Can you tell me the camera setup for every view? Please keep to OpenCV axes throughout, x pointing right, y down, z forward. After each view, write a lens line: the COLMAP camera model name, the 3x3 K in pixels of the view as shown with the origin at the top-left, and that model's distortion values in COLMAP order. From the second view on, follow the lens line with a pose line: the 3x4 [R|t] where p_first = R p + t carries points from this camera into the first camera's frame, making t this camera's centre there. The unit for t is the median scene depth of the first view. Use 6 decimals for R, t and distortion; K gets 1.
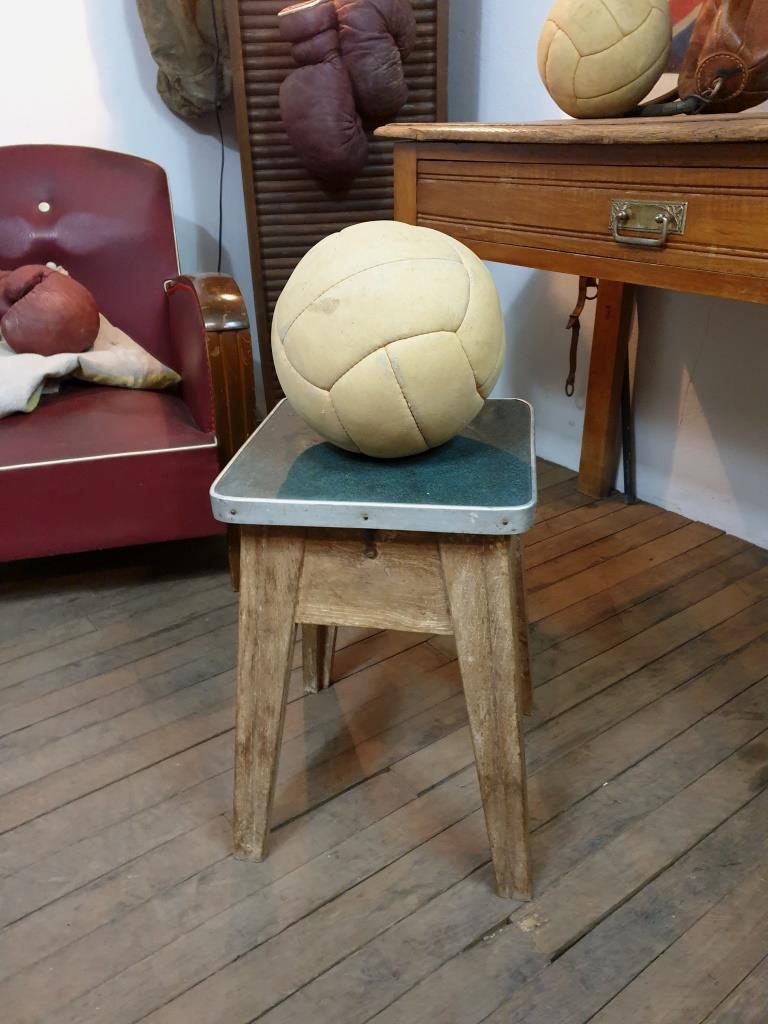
lens RADIAL K [[783.5, 0, 381.4], [0, 783.5, 508.0], [0, 0, 1]] dist [0.080649, -0.072417]
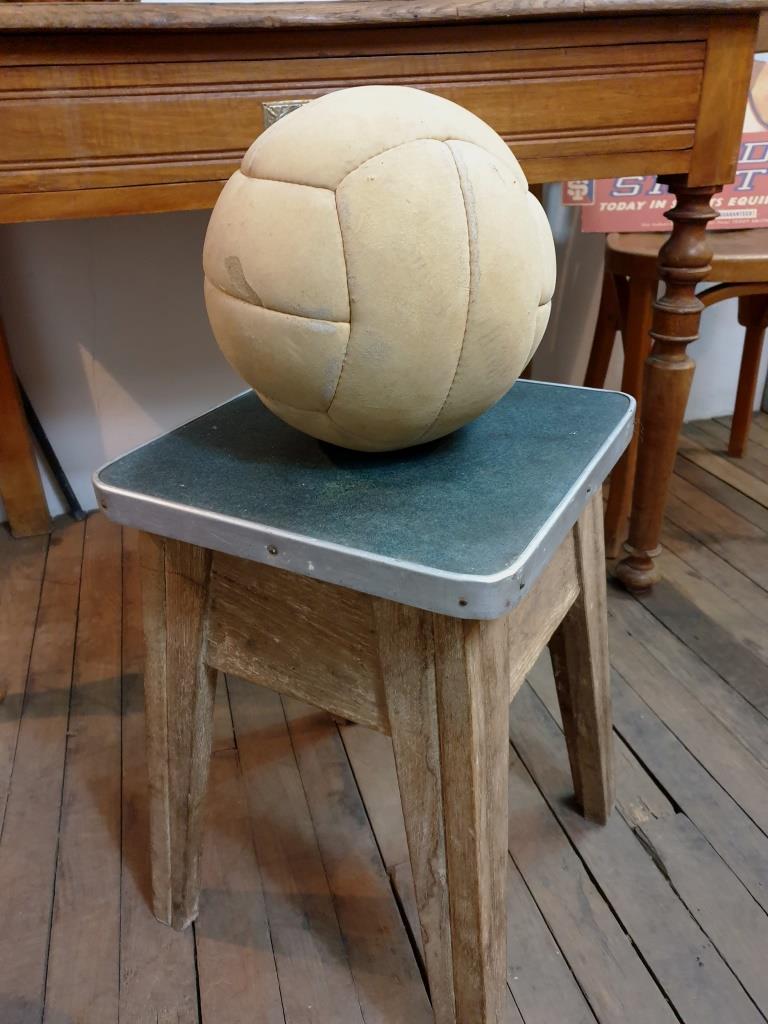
lens RADIAL K [[795.0, 0, 360.4], [0, 795.0, 517.5], [0, 0, 1]] dist [0.026468, 0.008417]
pose [[0.354898, -0.432938, 0.828621, -0.424403], [0.436161, 0.860624, 0.262851, -0.149644], [-0.826929, 0.268126, 0.494264, 0.481285]]
